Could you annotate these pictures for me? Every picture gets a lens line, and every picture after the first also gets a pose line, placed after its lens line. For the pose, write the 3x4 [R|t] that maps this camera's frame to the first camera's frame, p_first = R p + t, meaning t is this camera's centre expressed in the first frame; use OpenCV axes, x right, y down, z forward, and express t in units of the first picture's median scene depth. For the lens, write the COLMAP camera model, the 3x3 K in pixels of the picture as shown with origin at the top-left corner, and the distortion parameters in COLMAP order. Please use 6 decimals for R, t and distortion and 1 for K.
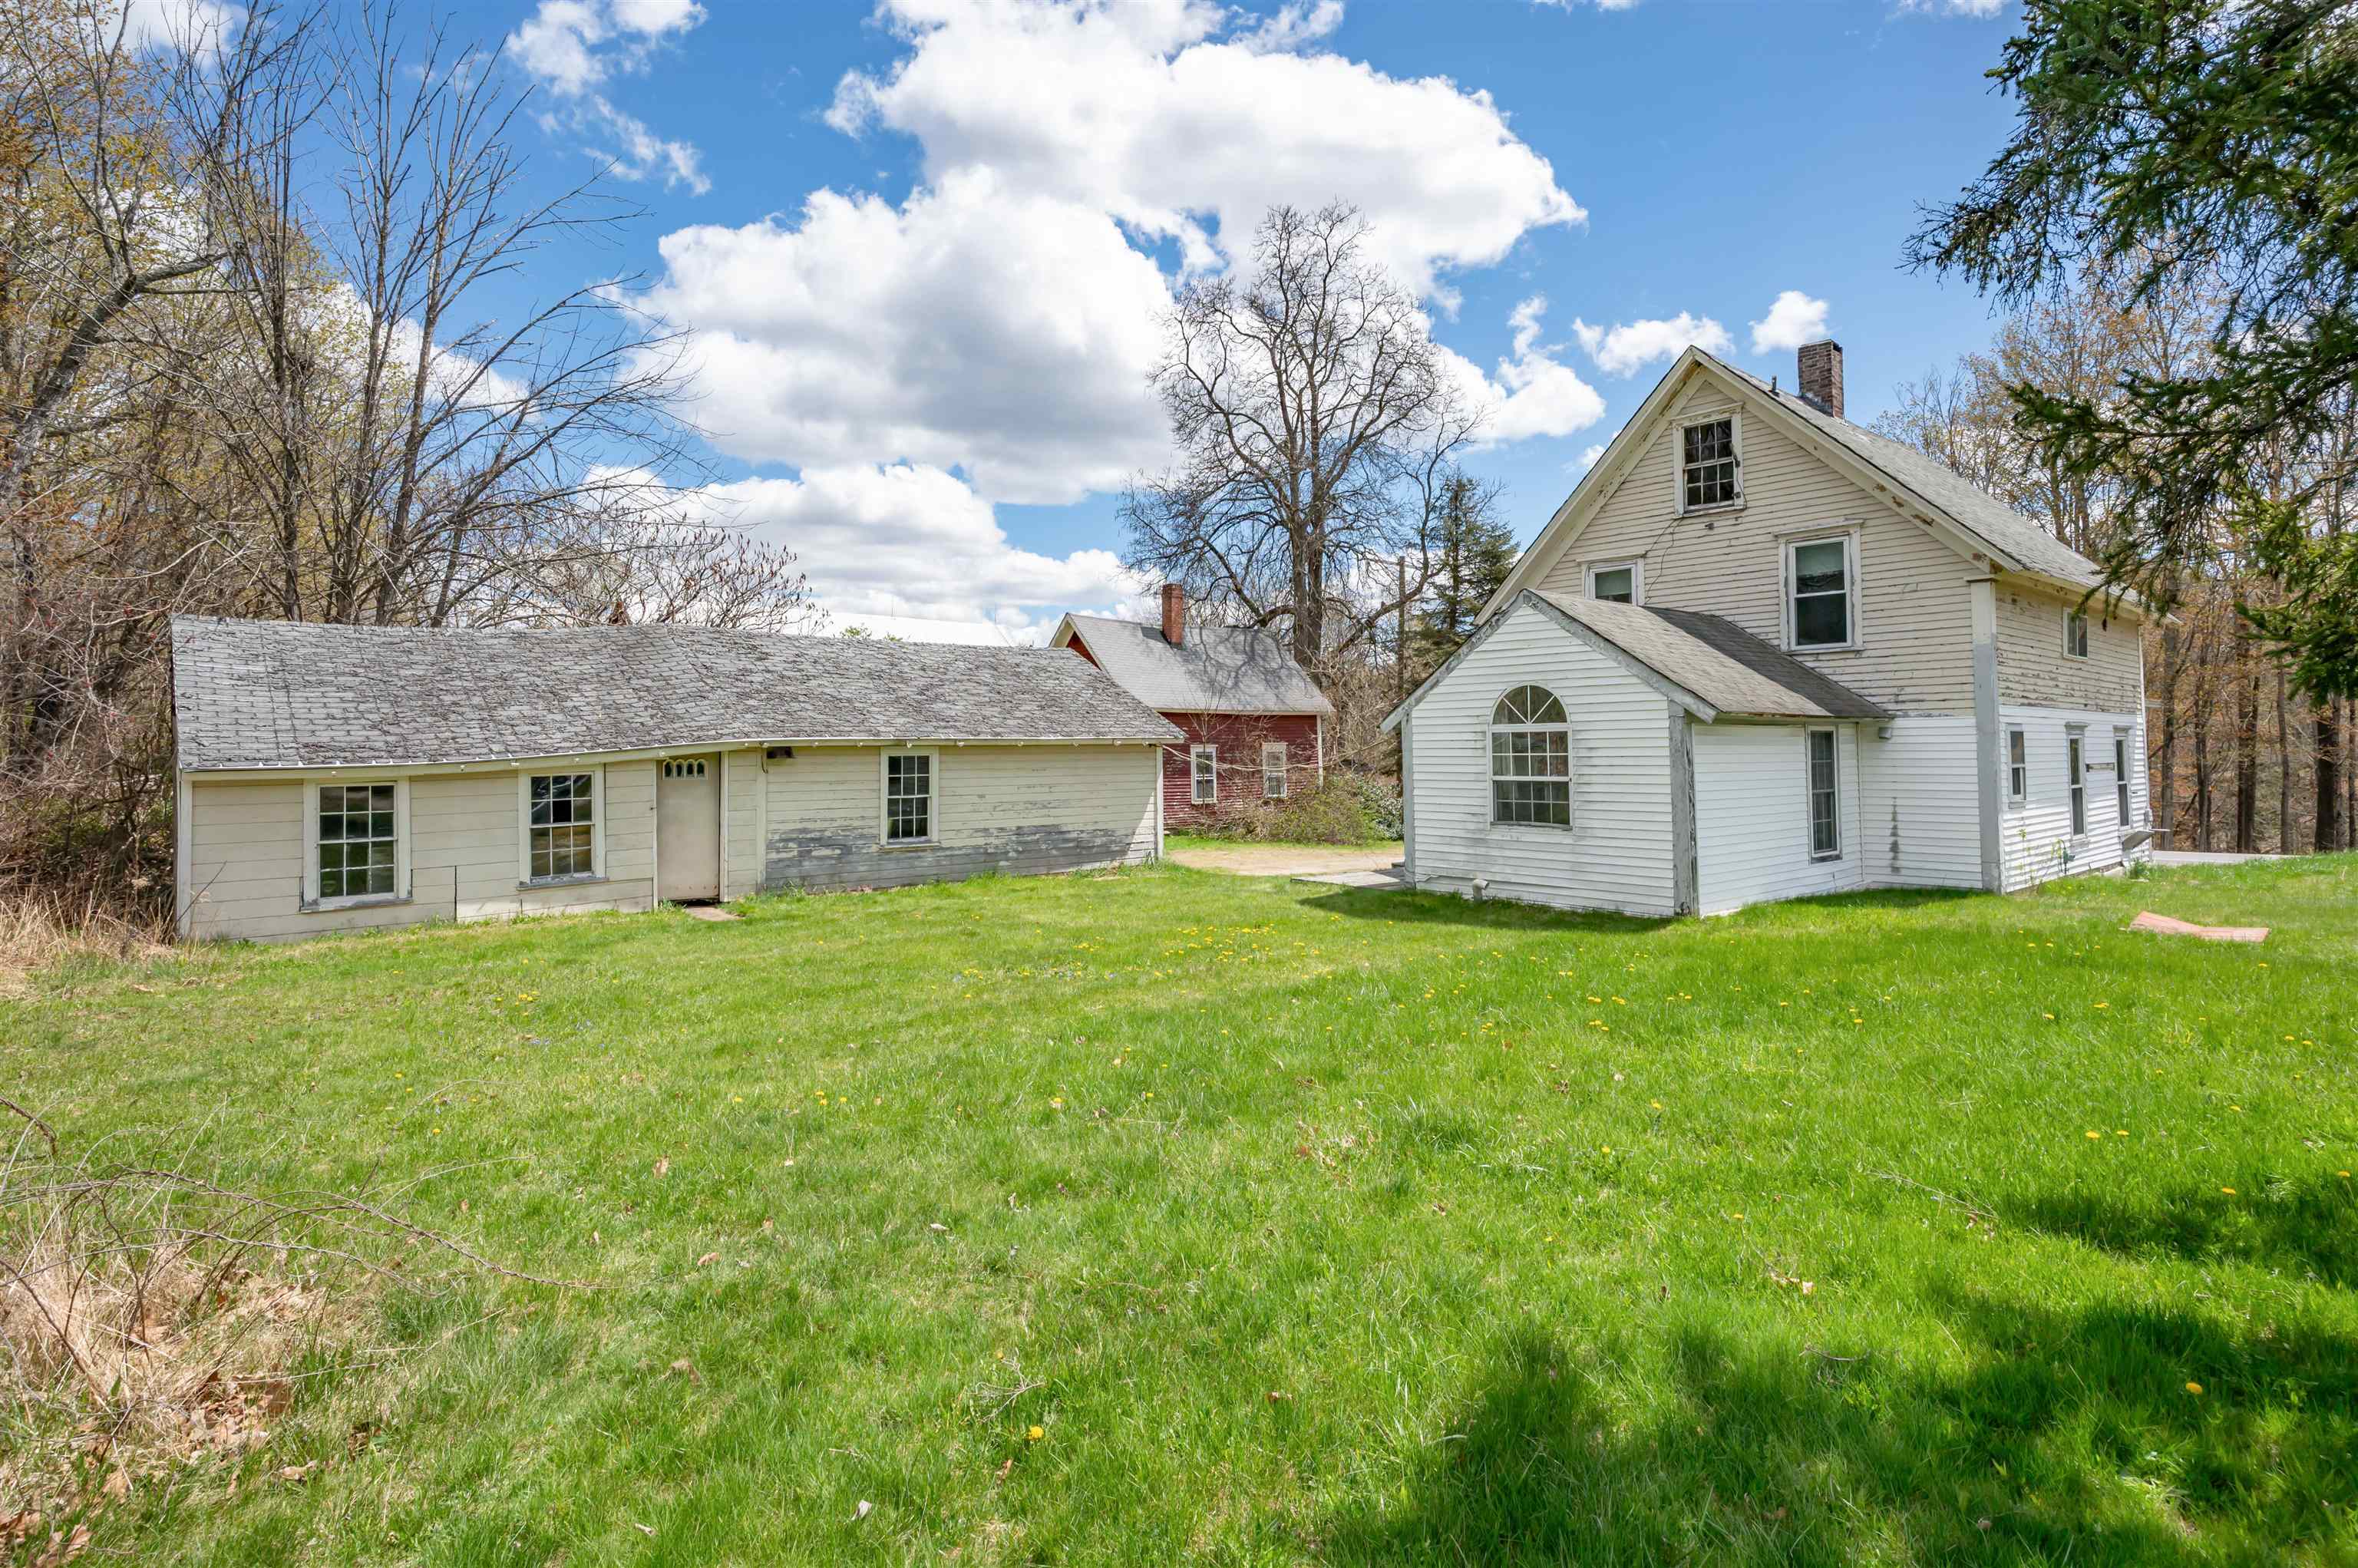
lens RADIAL K [[1132.4, 0, 1151.9], [0, 1132.4, 727.9], [0, 0, 1]] dist [0.000012, 0.001011]
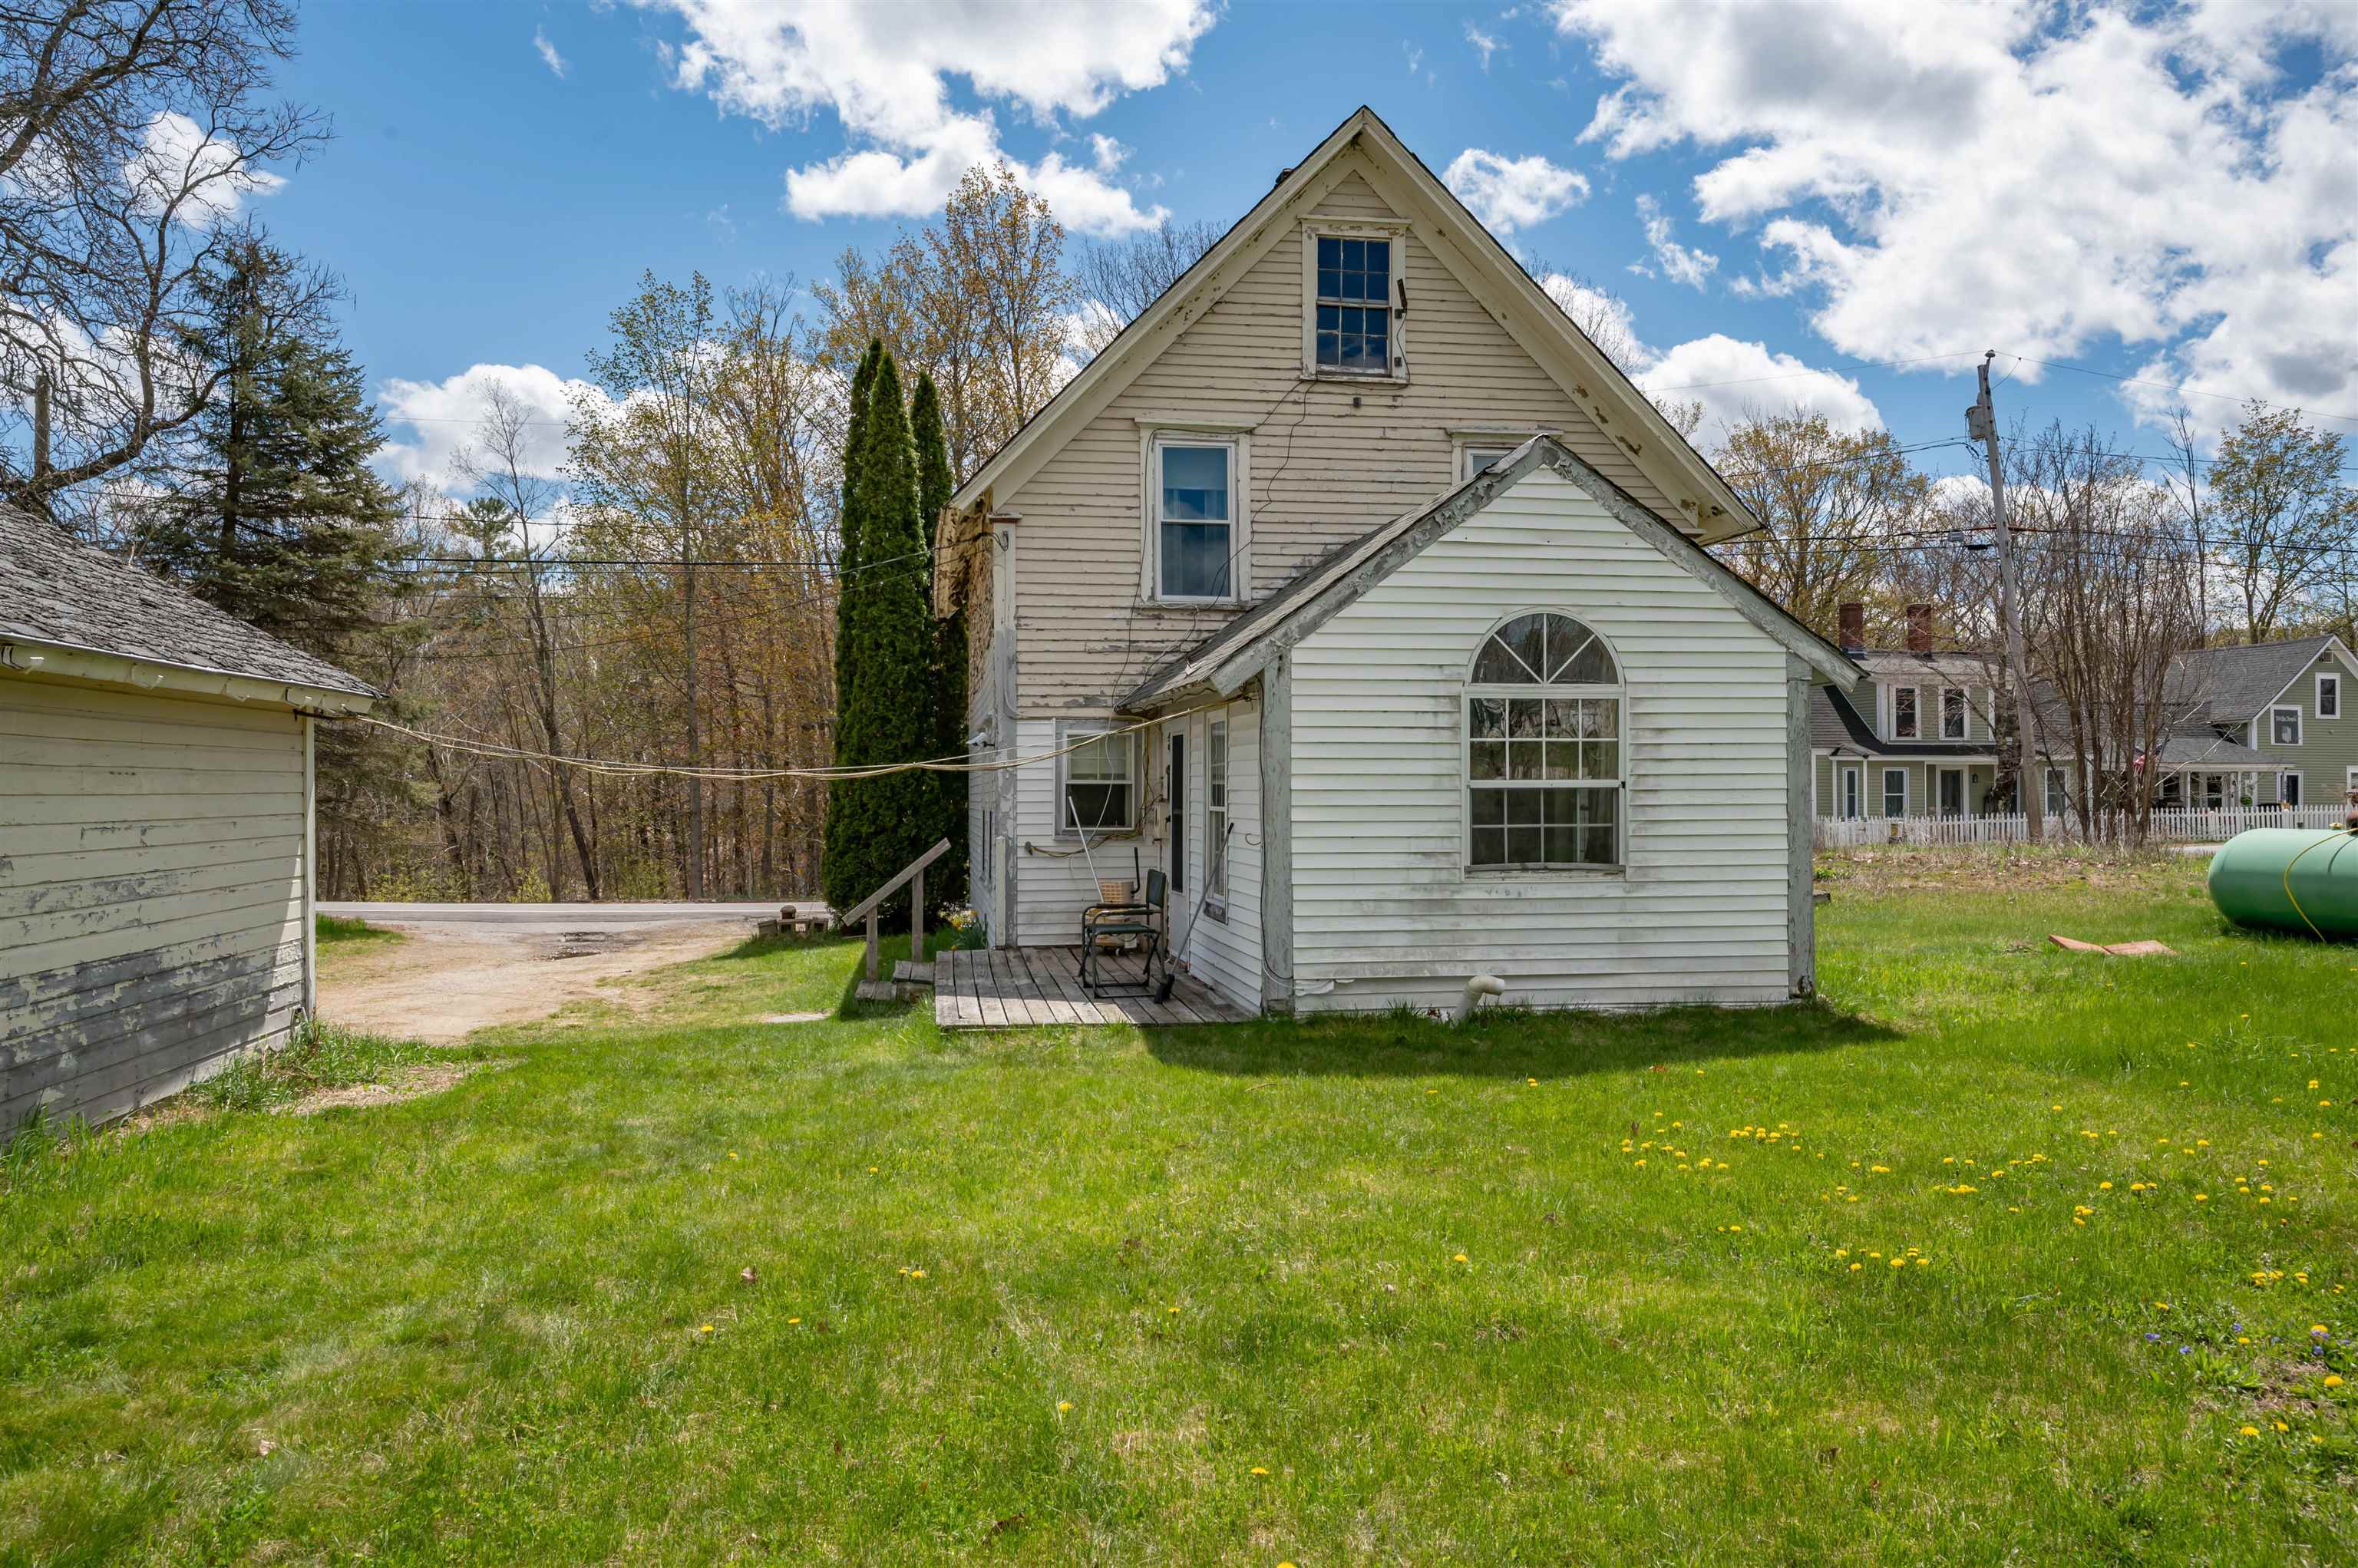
lens RADIAL K [[1674.3, 0, 1145.8], [0, 1674.3, 806.0], [0, 0, 1]] dist [-0.002317, -0.005235]
pose [[0.535760, -0.002054, 0.844368, -0.431194], [-0.018773, 0.999721, 0.014343, 0.044901], [-0.844162, -0.023536, 0.535572, 0.690496]]
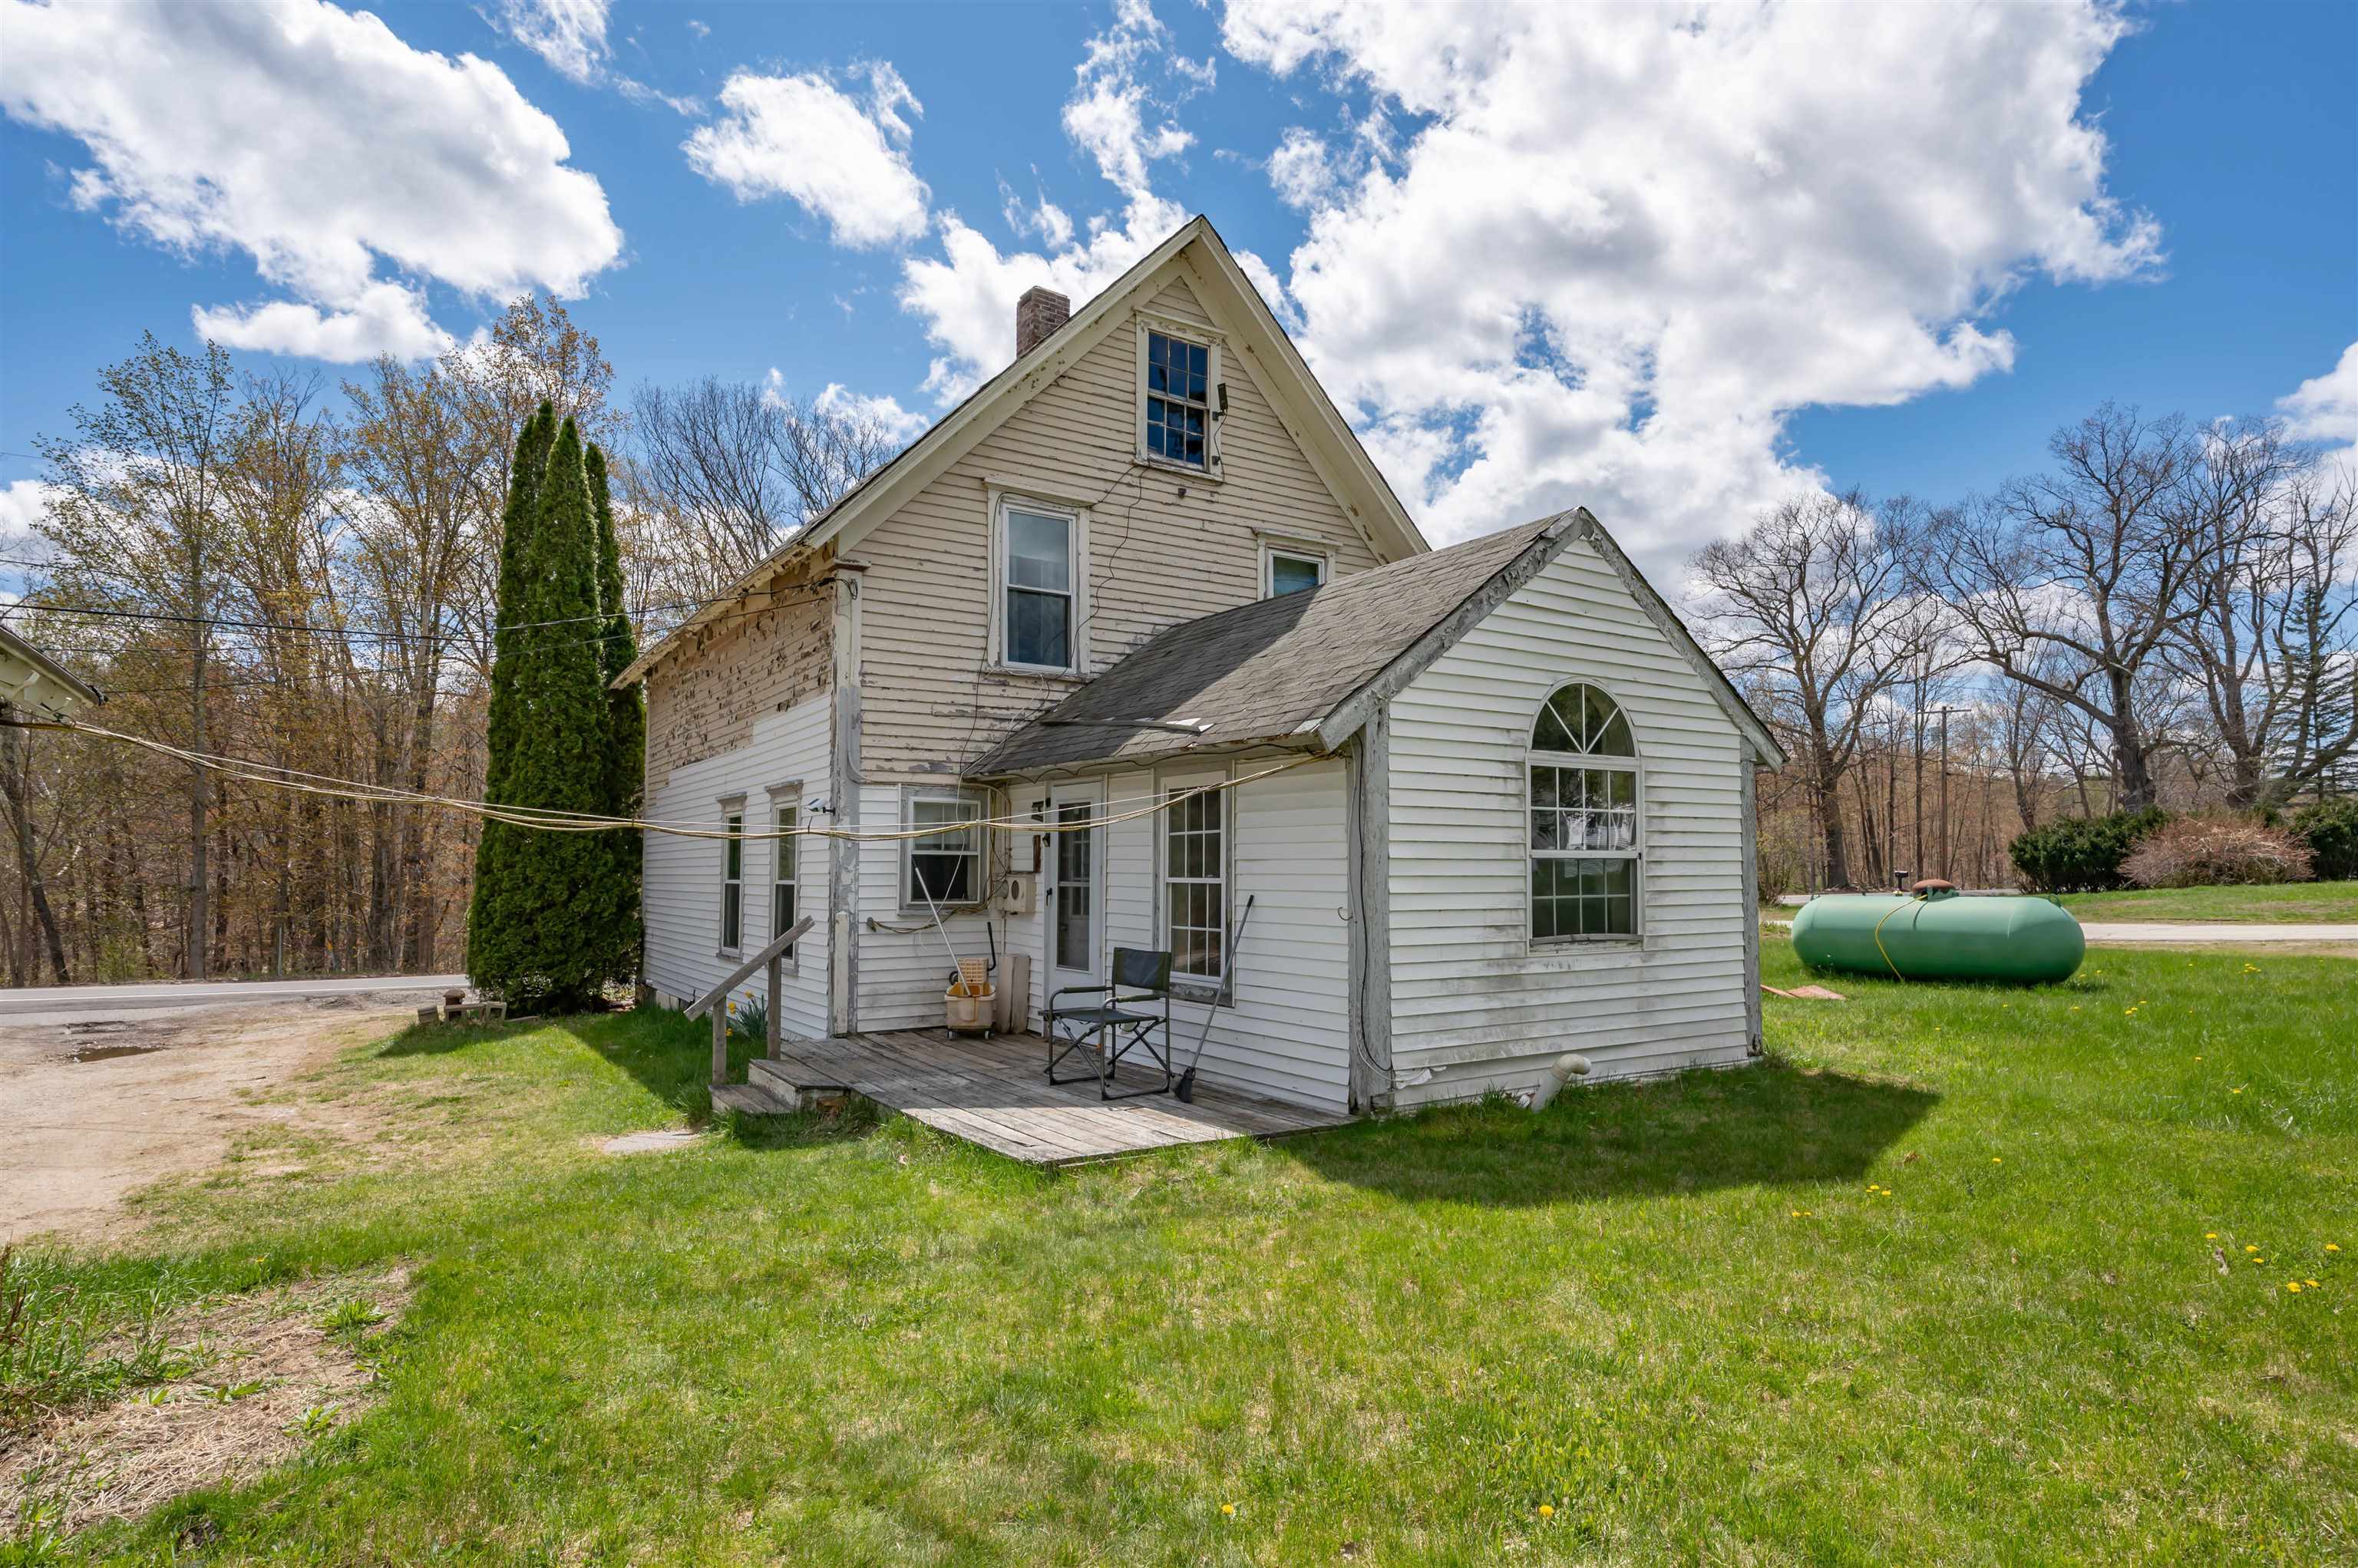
lens RADIAL K [[1269.1, 0, 1170.6], [0, 1269.1, 815.1], [0, 0, 1]] dist [-0.002088, 0.001080]
pose [[0.131951, 0.050061, 0.989991, -0.281758], [-0.022634, 0.998616, -0.047480, 0.056246], [-0.990998, -0.016142, 0.132901, 1.058455]]
